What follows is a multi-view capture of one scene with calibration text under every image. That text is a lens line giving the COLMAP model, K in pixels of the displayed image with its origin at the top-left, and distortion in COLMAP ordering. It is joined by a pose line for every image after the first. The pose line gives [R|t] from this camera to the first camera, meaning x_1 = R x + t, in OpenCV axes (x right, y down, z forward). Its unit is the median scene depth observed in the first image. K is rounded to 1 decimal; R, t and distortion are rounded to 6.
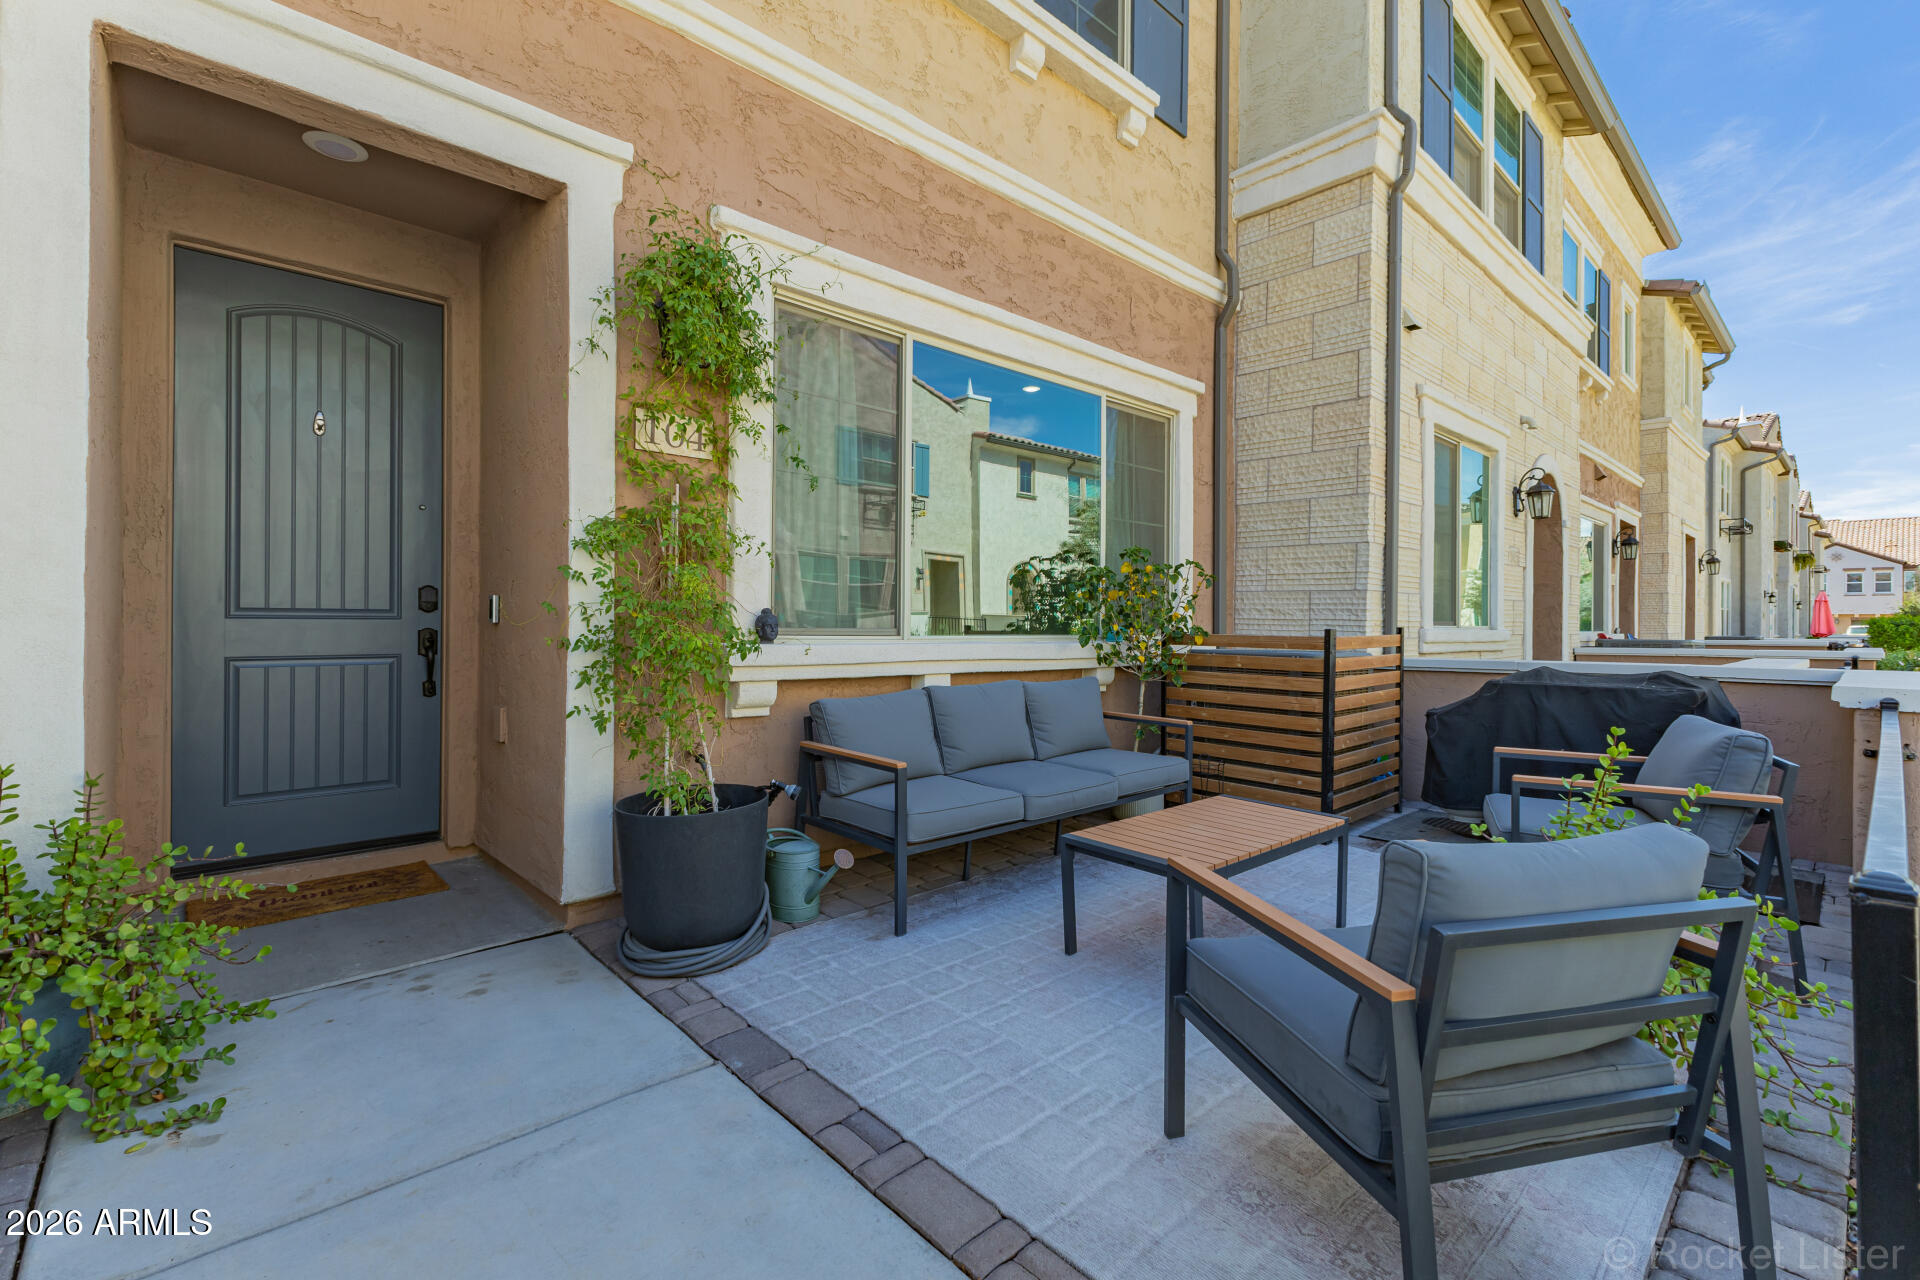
lens RADIAL K [[826.9, 0, 961.8], [0, 826.9, 621.7], [0, 0, 1]] dist [0.011096, -0.002364]
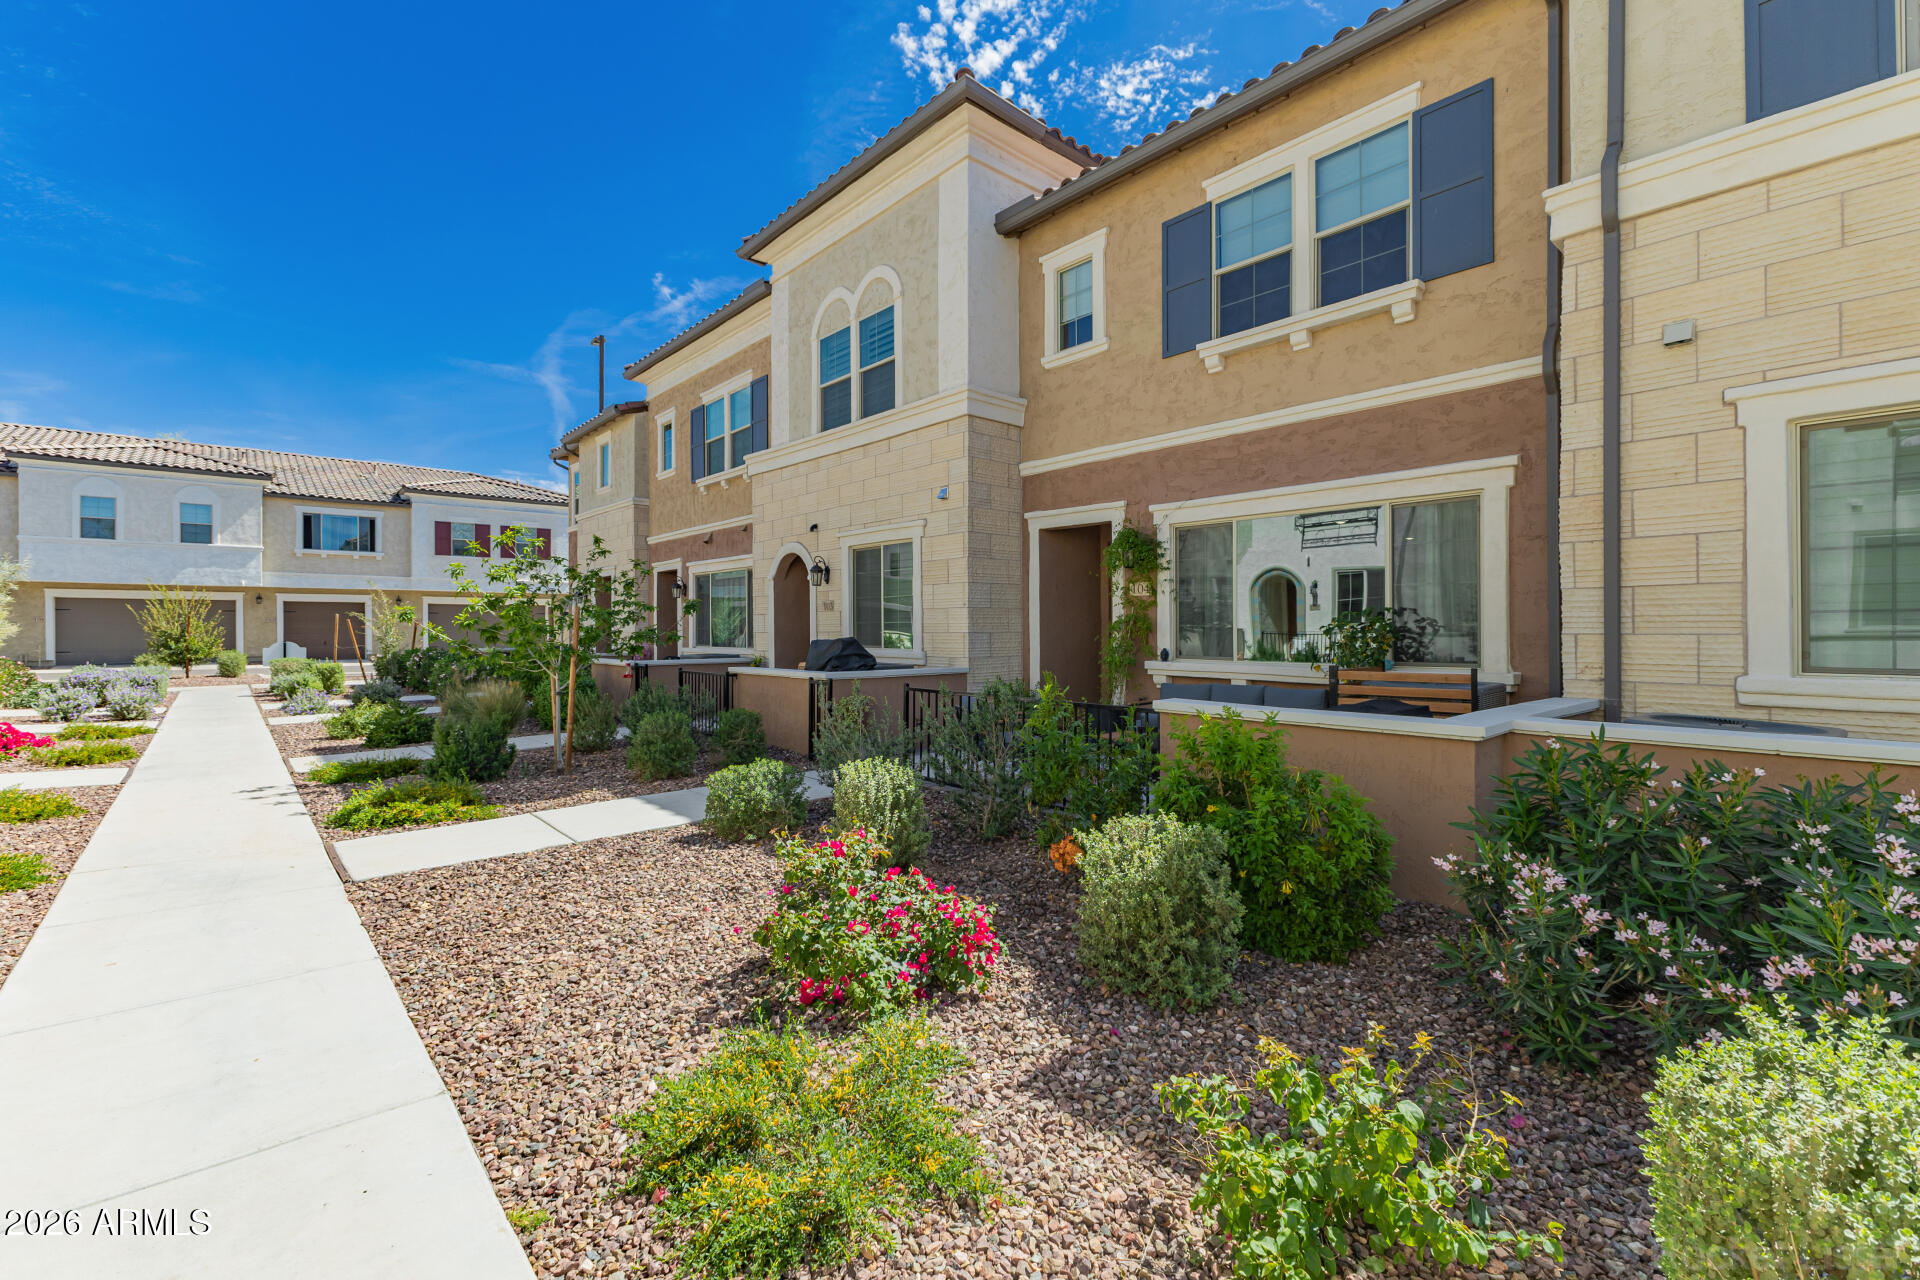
lens RADIAL K [[826.9, 0, 969.2], [0, 826.9, 634.5], [0, 0, 1]] dist [0.011096, -0.002364]
pose [[-0.005866, -0.001580, -0.999982, 3.033591], [0.000633, 0.999999, -0.001584, -0.071306], [0.999983, -0.000642, -0.005865, 0.482659]]
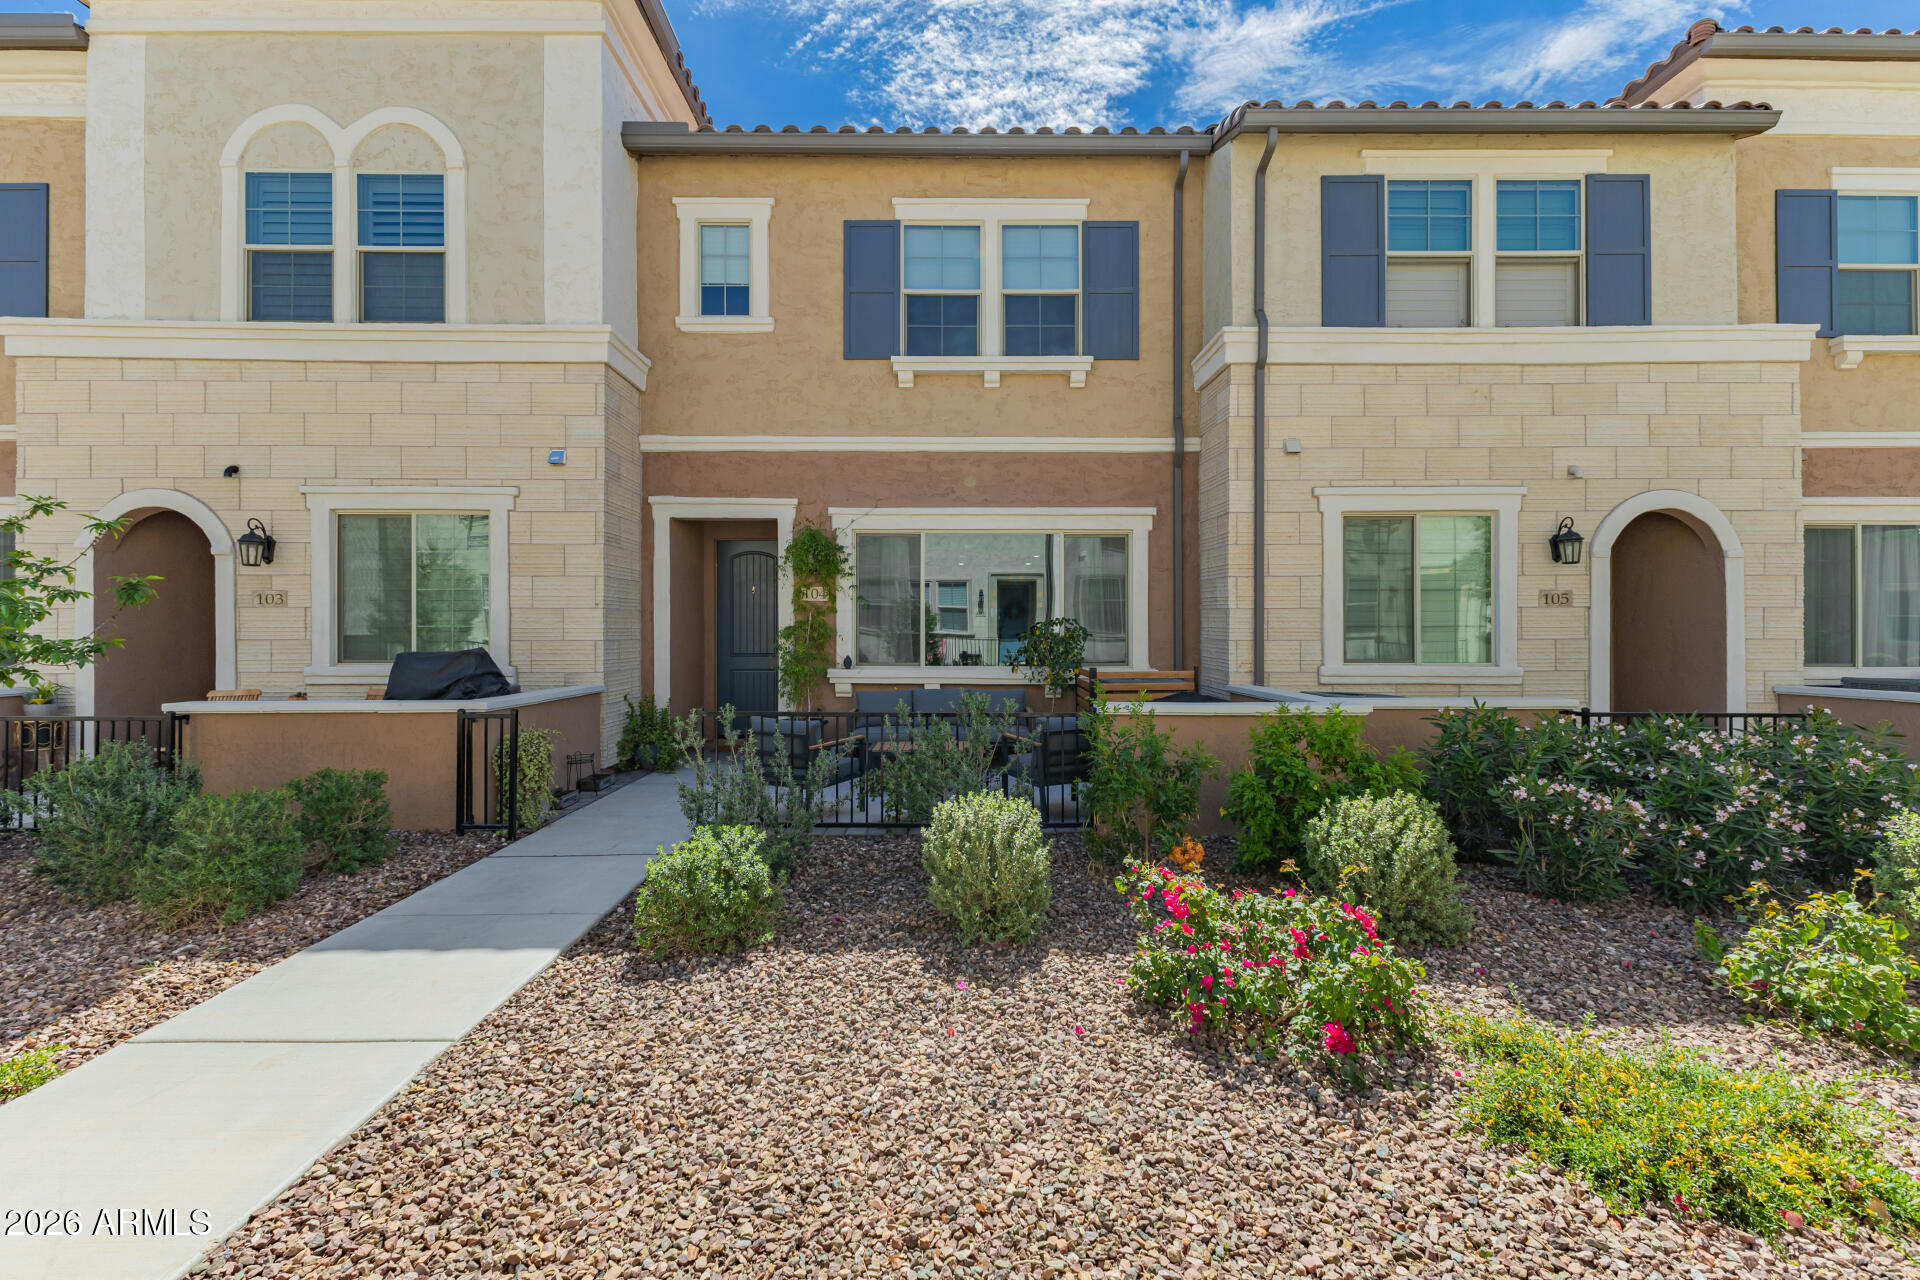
lens RADIAL K [[826.9, 0, 967.1], [0, 826.9, 636.5], [0, 0, 1]] dist [0.011096, -0.002364]
pose [[0.745412, -0.005574, -0.666581, 2.222647], [0.005258, 0.999983, -0.002482, -0.085191], [0.666584, -0.001655, 0.745428, -0.865072]]
